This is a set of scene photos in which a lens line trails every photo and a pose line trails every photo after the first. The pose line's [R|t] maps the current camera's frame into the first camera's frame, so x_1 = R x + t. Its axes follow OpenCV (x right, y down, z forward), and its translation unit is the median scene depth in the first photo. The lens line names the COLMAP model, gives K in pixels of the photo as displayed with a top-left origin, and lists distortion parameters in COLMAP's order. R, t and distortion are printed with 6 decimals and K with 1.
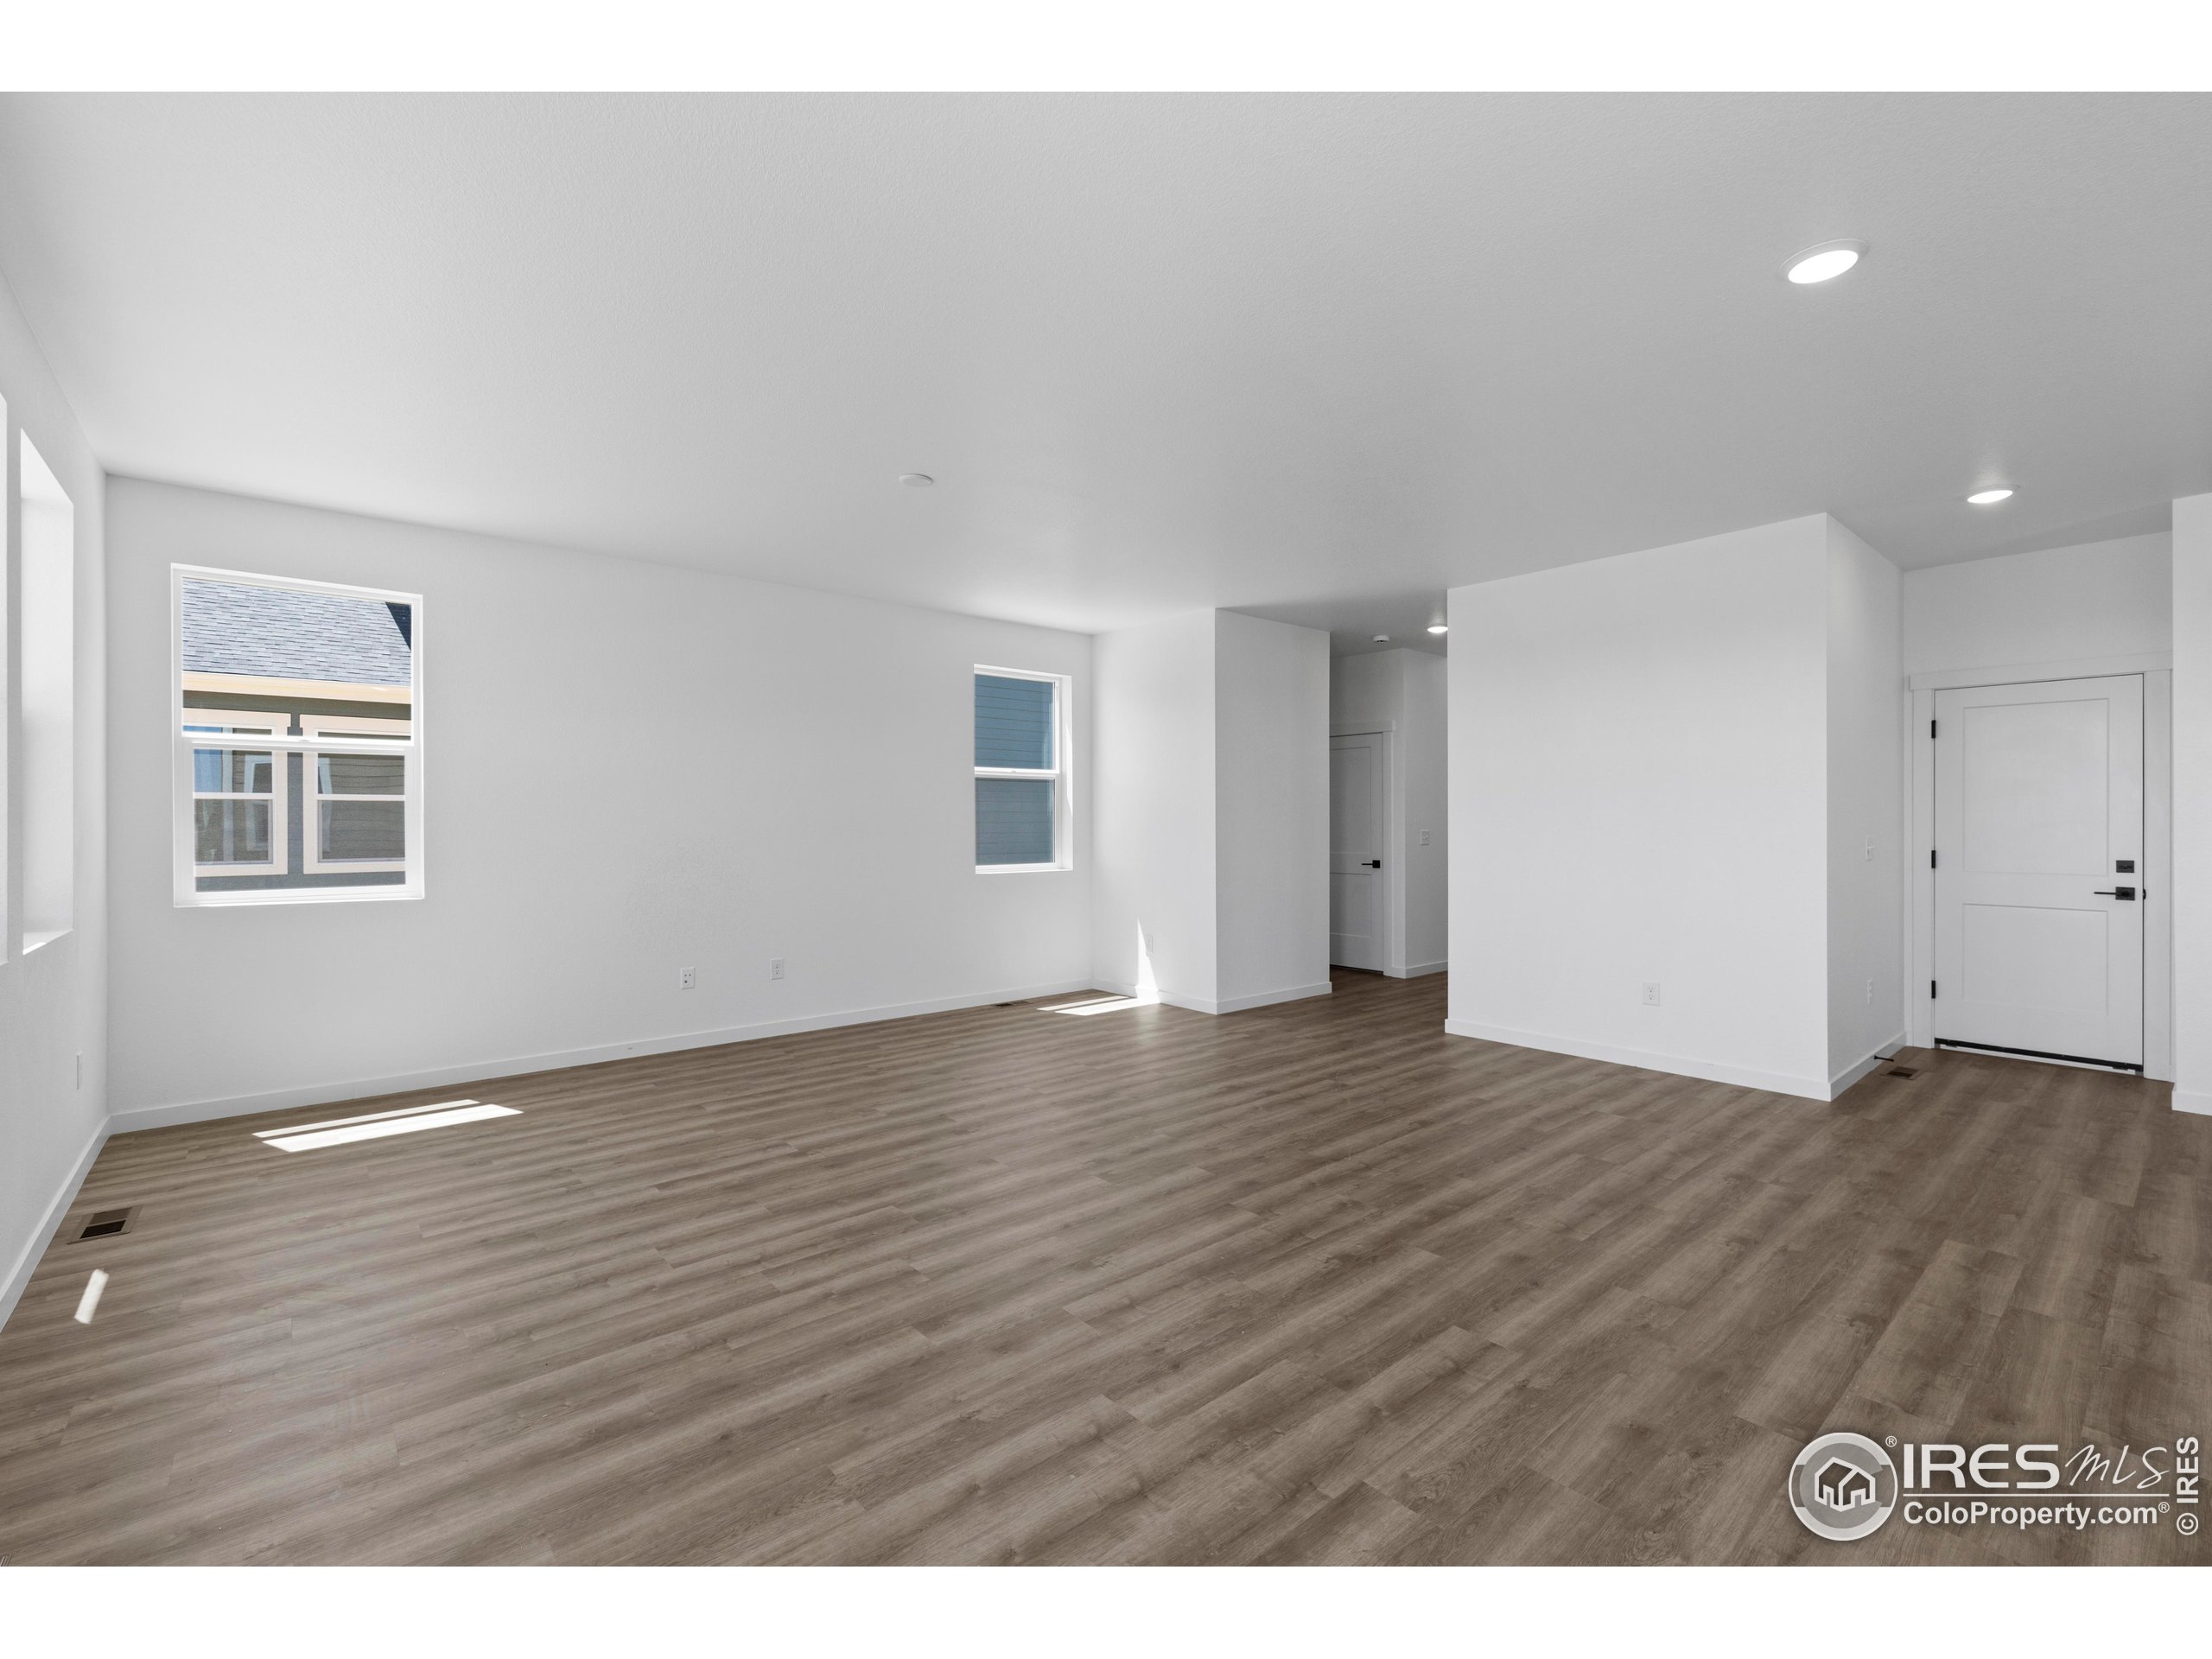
lens RADIAL K [[964.2, 0, 1104.8], [0, 964.2, 825.6], [0, 0, 1]] dist [0.001266, 0.000332]
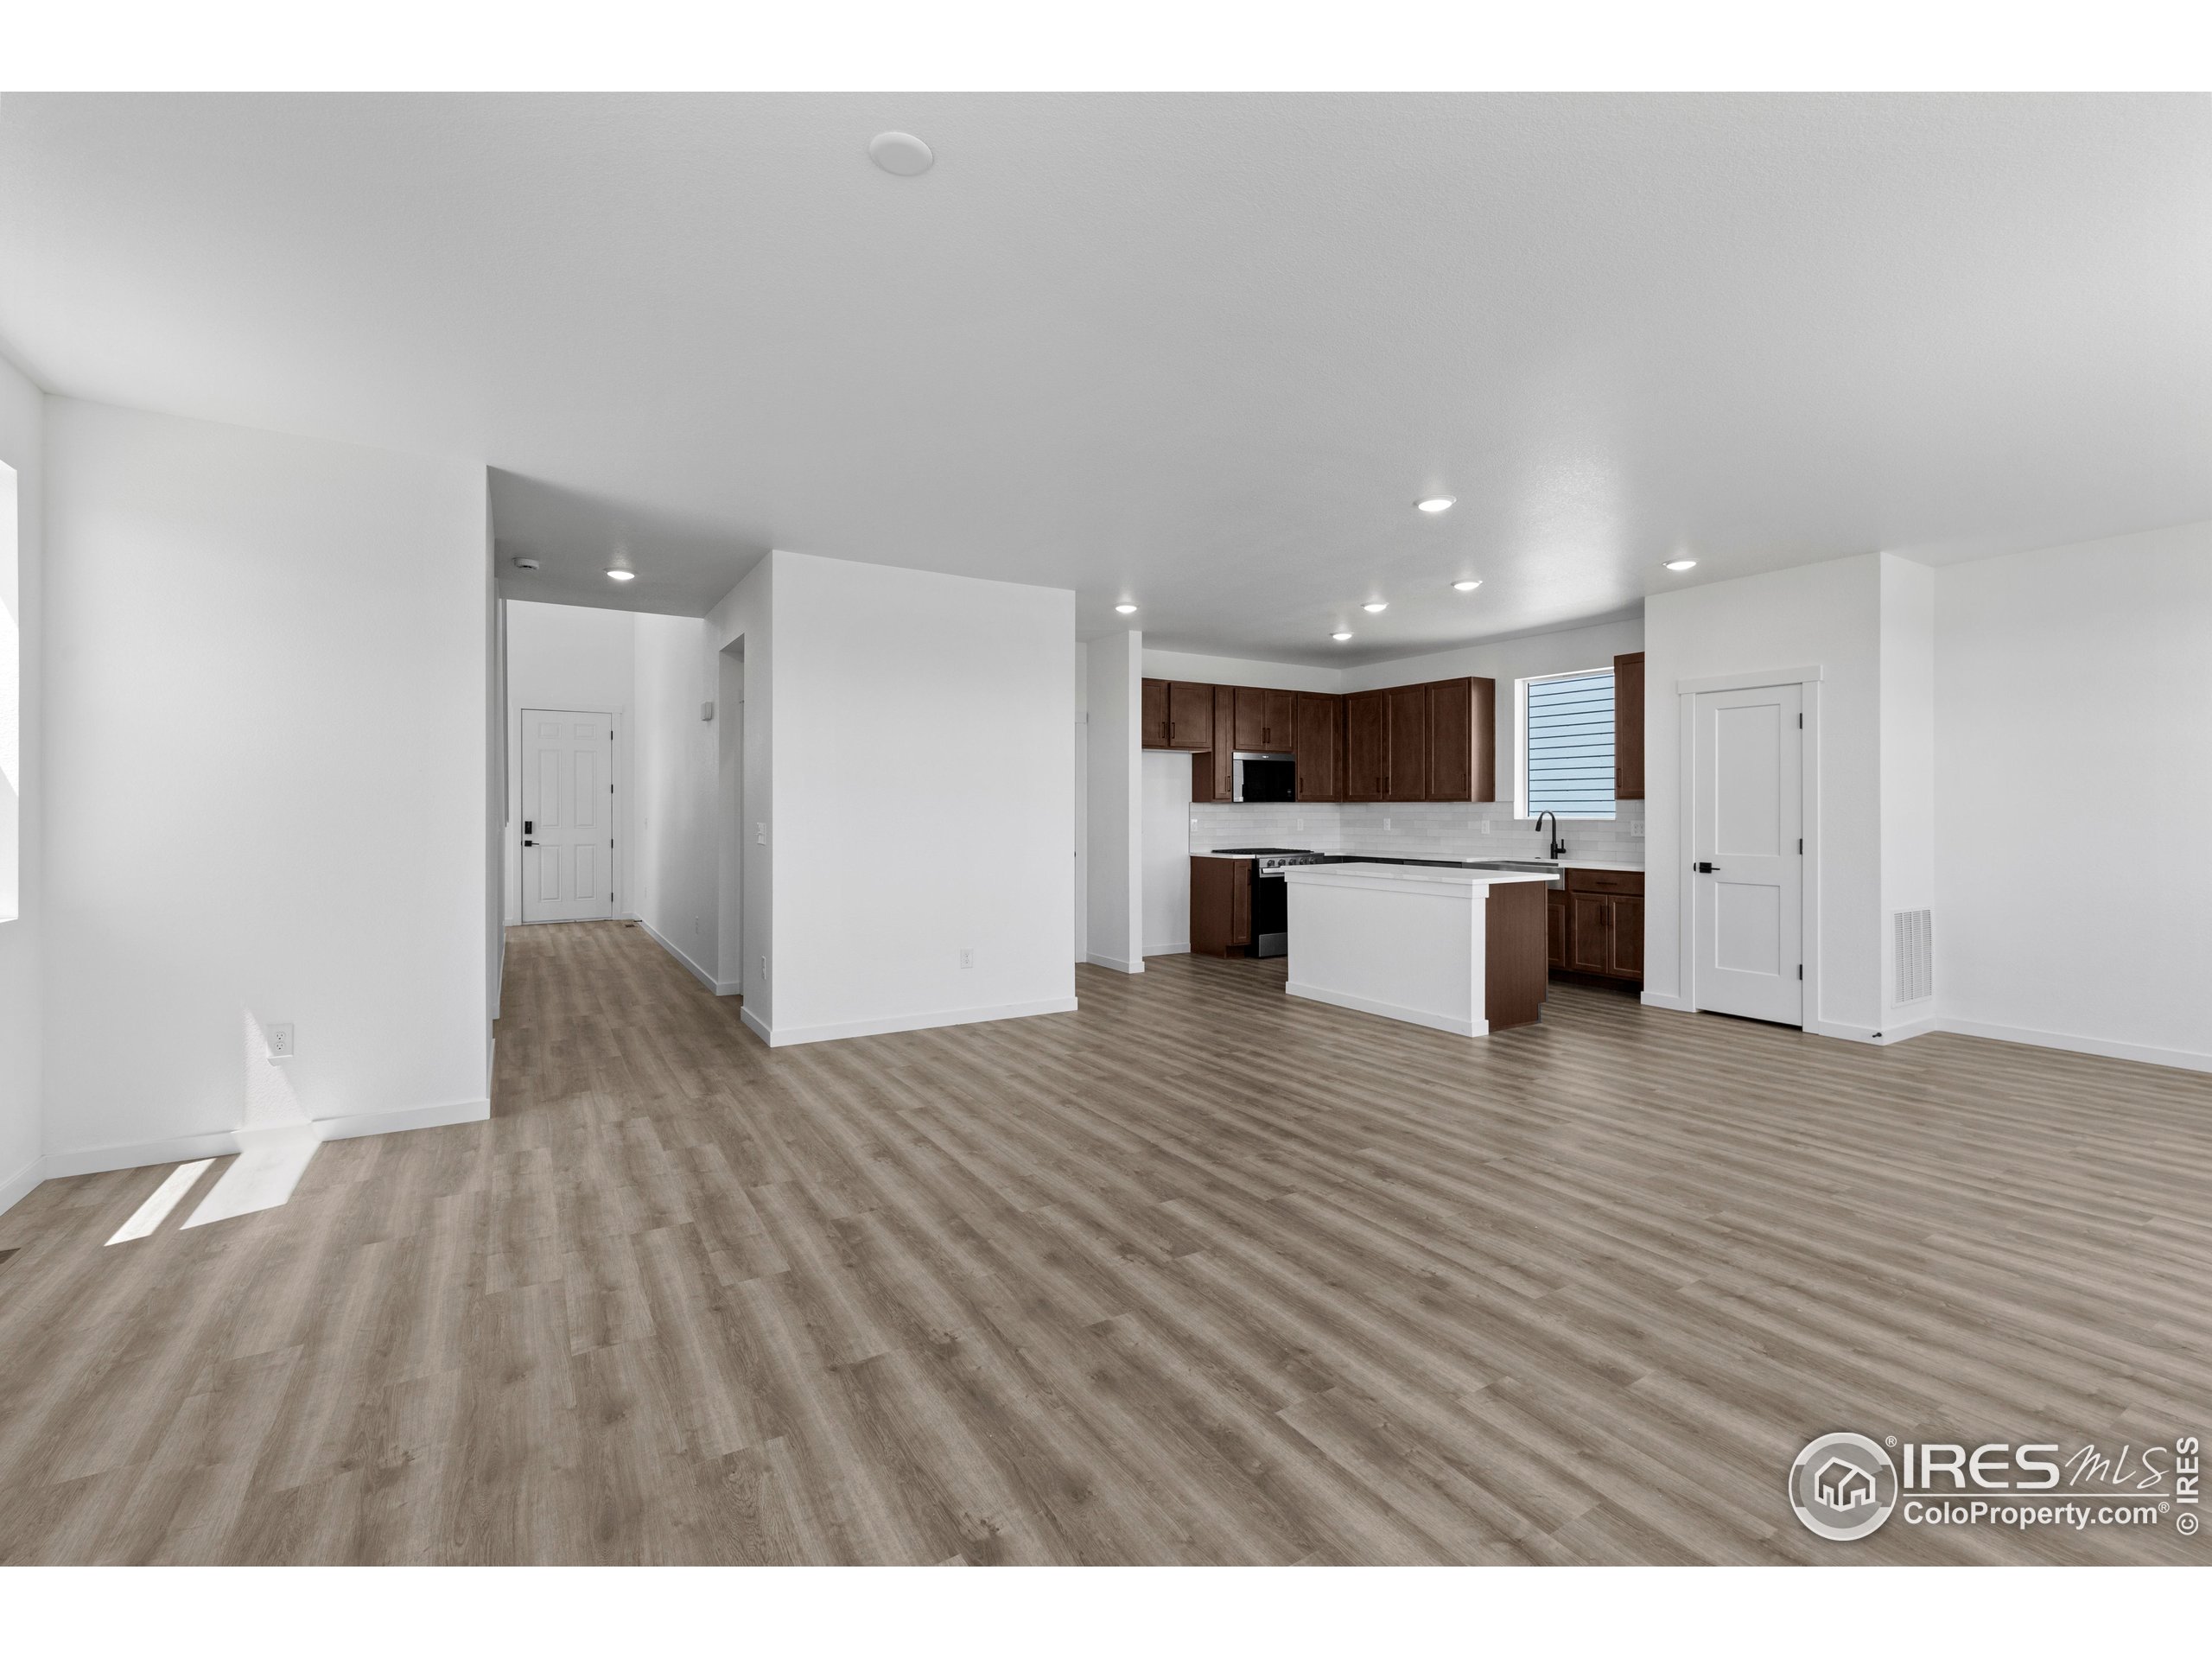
lens RADIAL K [[962.5, 0, 1108.7], [0, 962.5, 823.4], [0, 0, 1]] dist [0.001457, -0.000295]
pose [[0.158729, -0.011037, 0.987260, -0.580917], [0.001818, 0.999939, 0.010887, -0.001195], [-0.987320, 0.000066, 0.158740, 0.680042]]
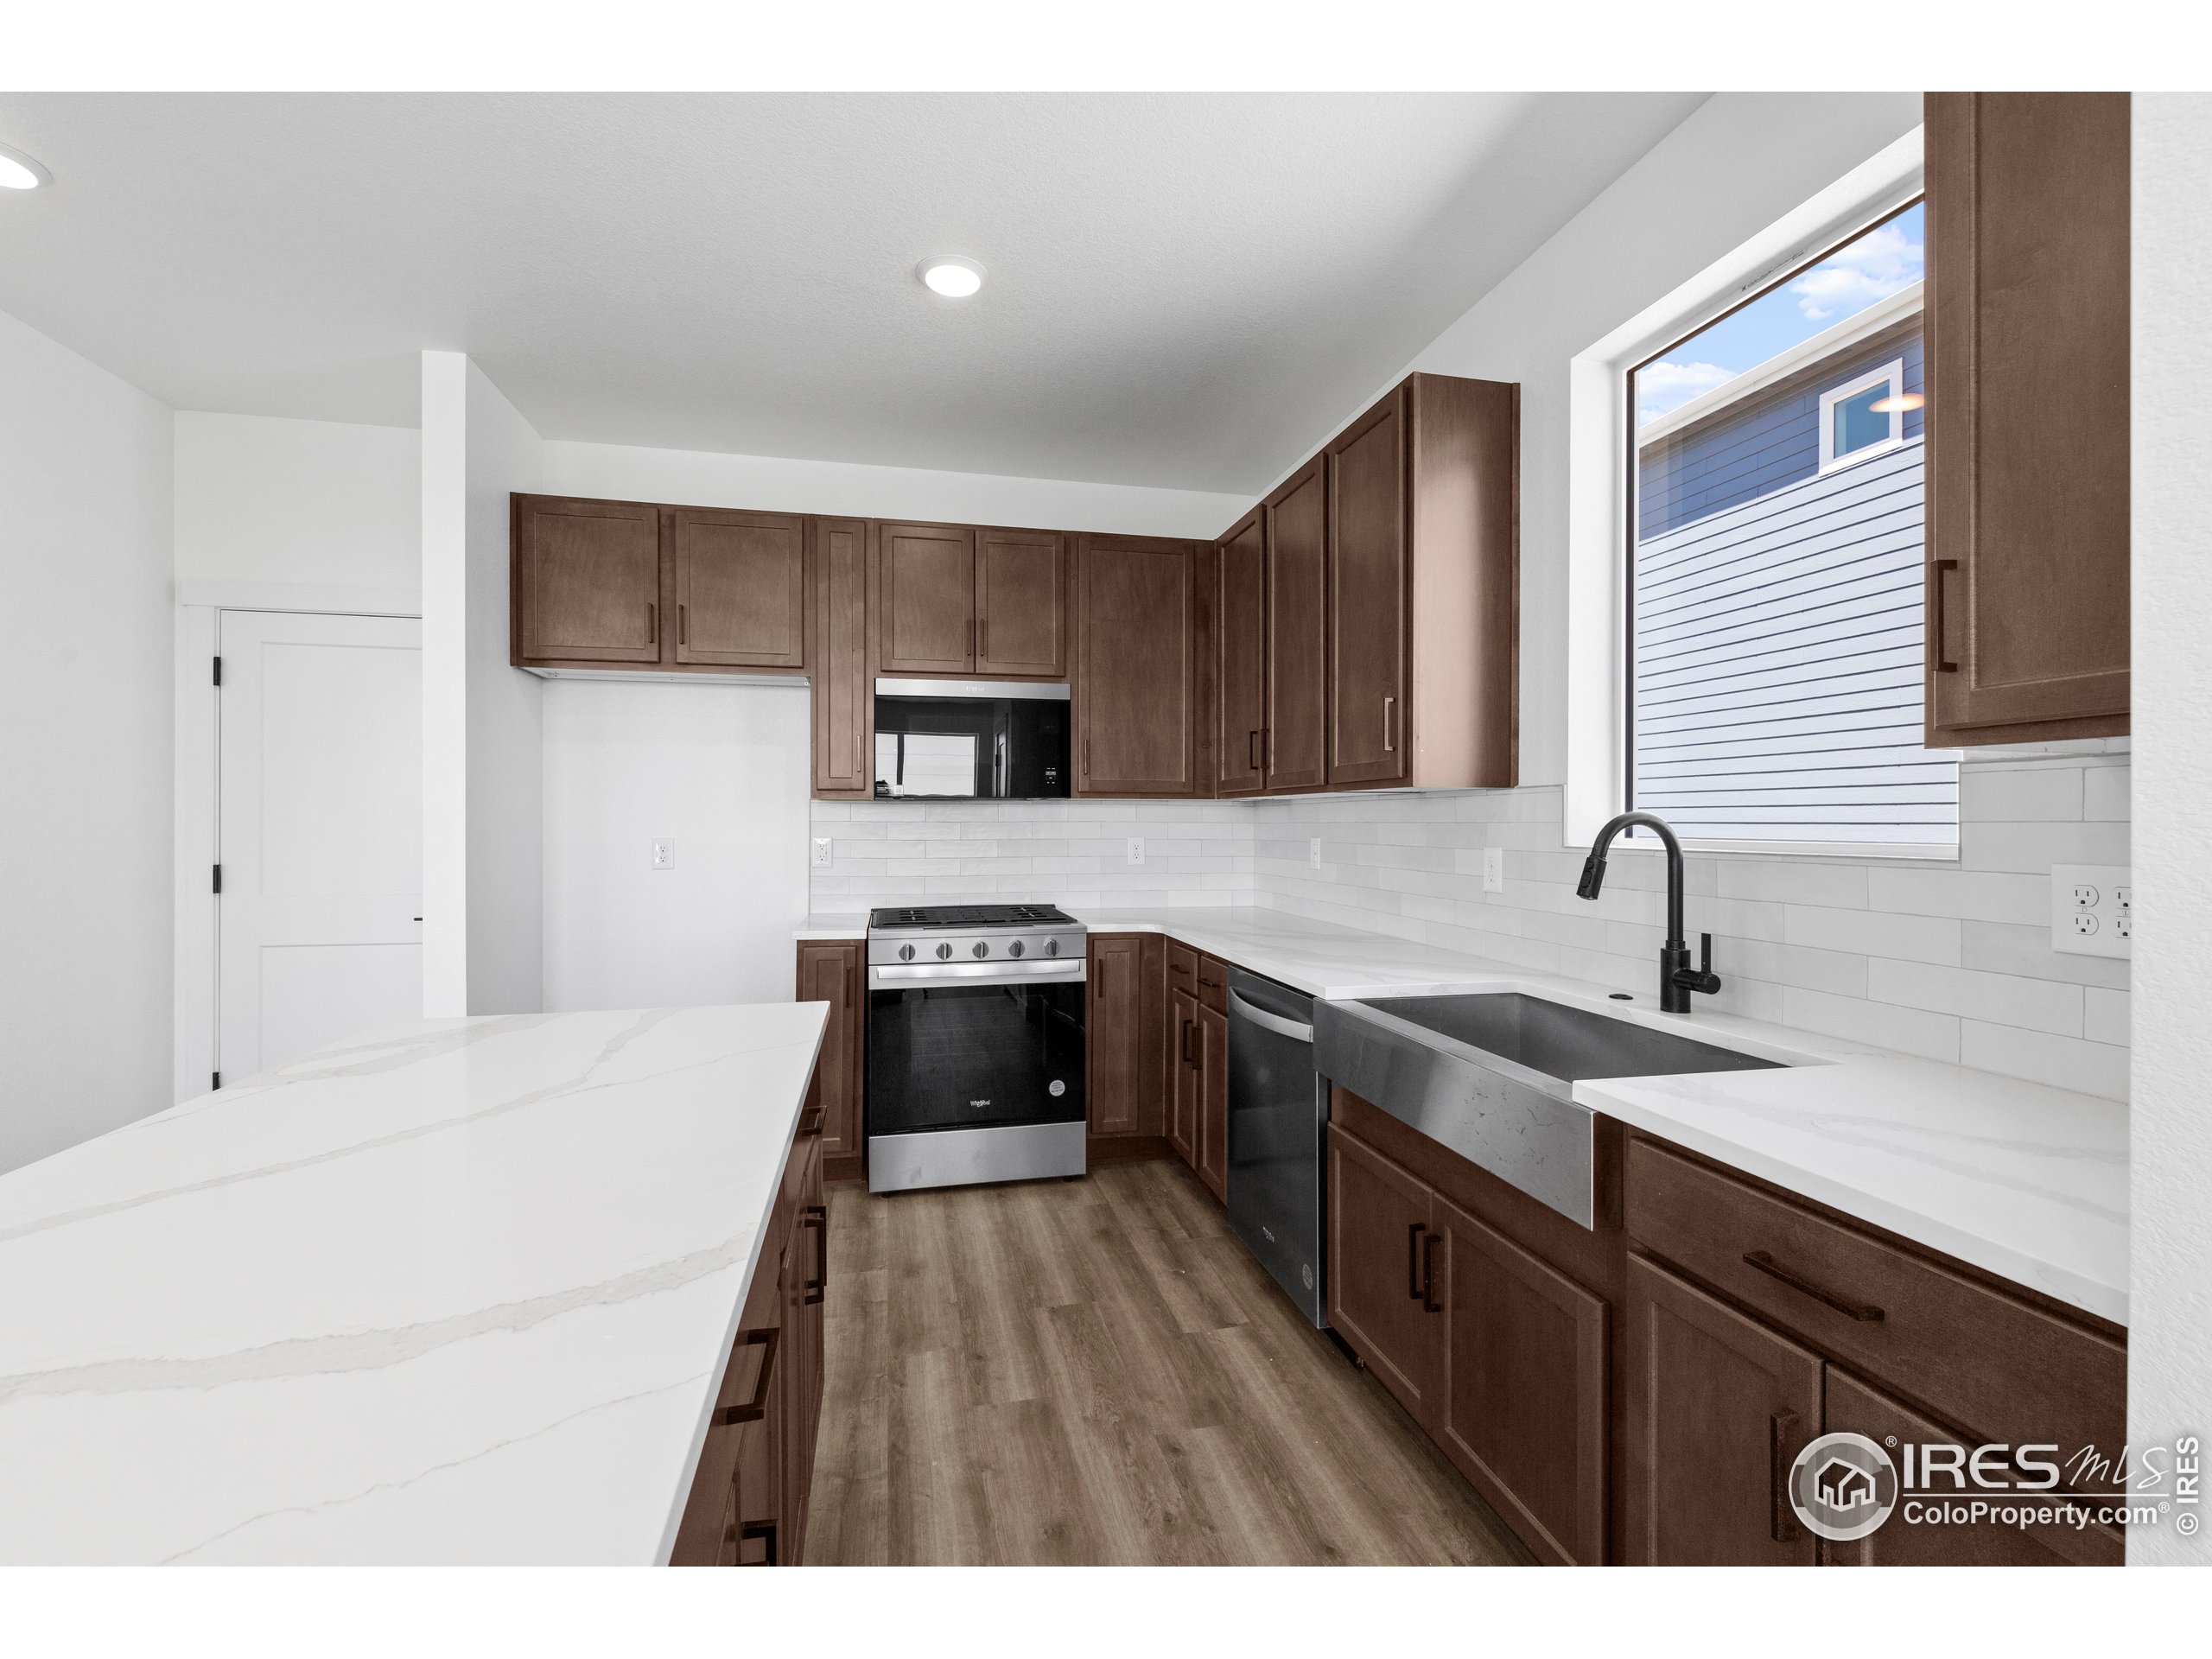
lens RADIAL K [[962.5, 0, 1108.7], [0, 962.5, 823.4], [0, 0, 1]] dist [0.001457, -0.000295]
pose [[0.472917, 0.003360, 0.881101, 0.664259], [0.001052, 0.999990, -0.004379, 0.002582], [-0.881107, 0.002998, 0.472908, 0.221191]]
